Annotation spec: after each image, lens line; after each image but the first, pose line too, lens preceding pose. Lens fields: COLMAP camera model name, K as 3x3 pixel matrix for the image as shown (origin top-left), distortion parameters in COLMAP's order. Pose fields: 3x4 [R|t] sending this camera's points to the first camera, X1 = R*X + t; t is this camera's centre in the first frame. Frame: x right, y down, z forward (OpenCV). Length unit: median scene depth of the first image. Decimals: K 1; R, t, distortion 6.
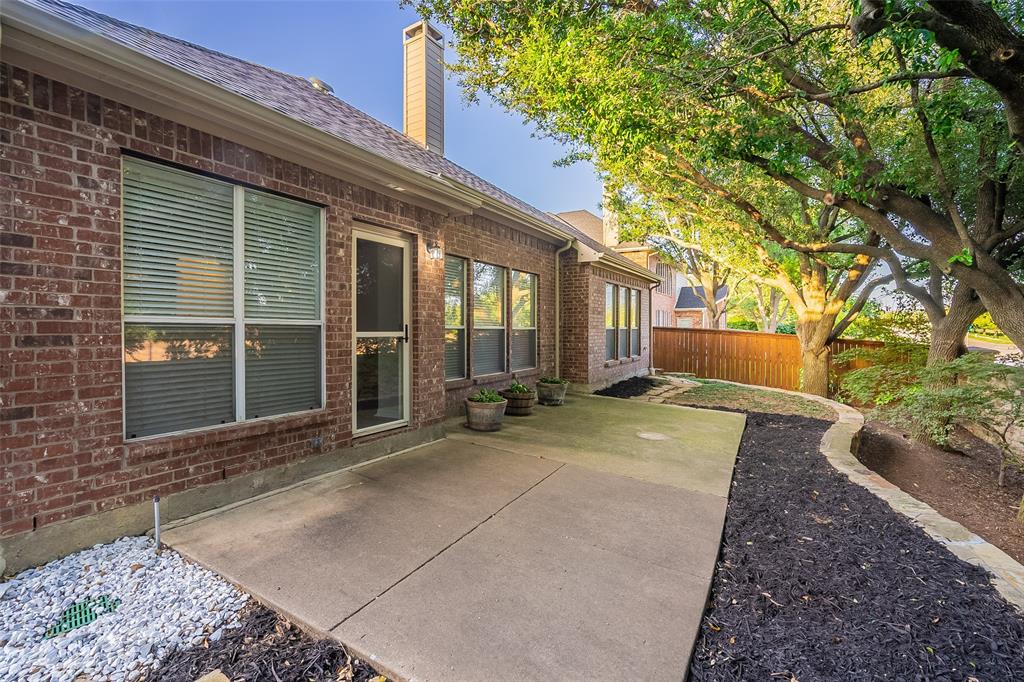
lens RADIAL K [[467.7, 0, 508.7], [0, 467.7, 329.6], [0, 0, 1]] dist [-0.009567, 0.004643]
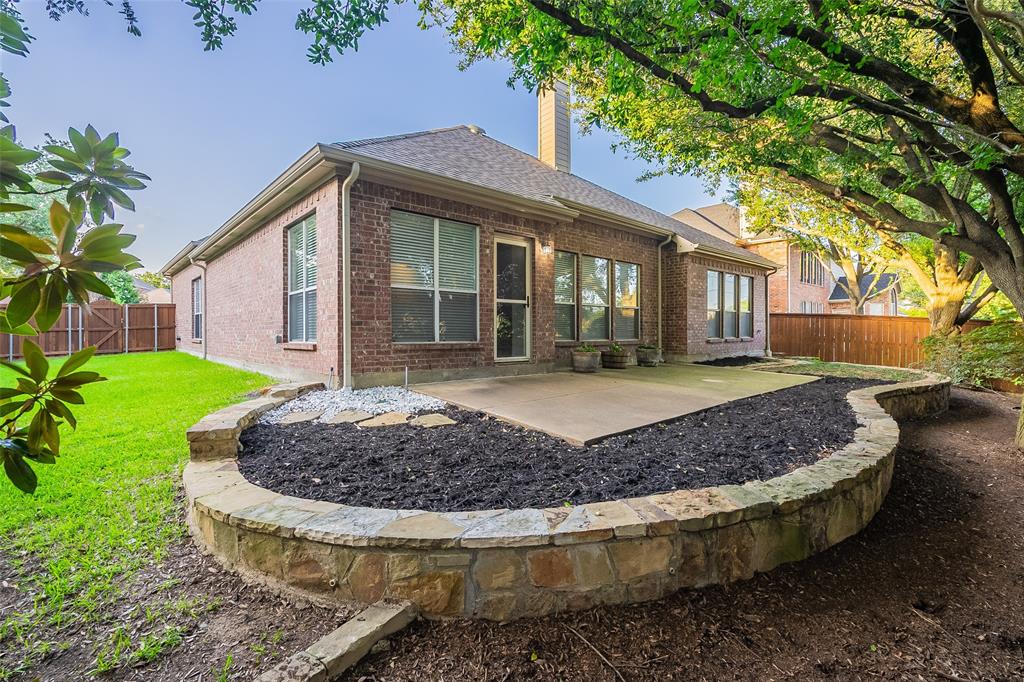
lens RADIAL K [[467.7, 0, 508.7], [0, 467.7, 329.6], [0, 0, 1]] dist [-0.009567, 0.004643]
pose [[0.950269, -0.002116, -0.311422, 0.206012], [0.000376, 0.999984, -0.005647, 0.109707], [0.311429, 0.005249, 0.950255, -0.501679]]
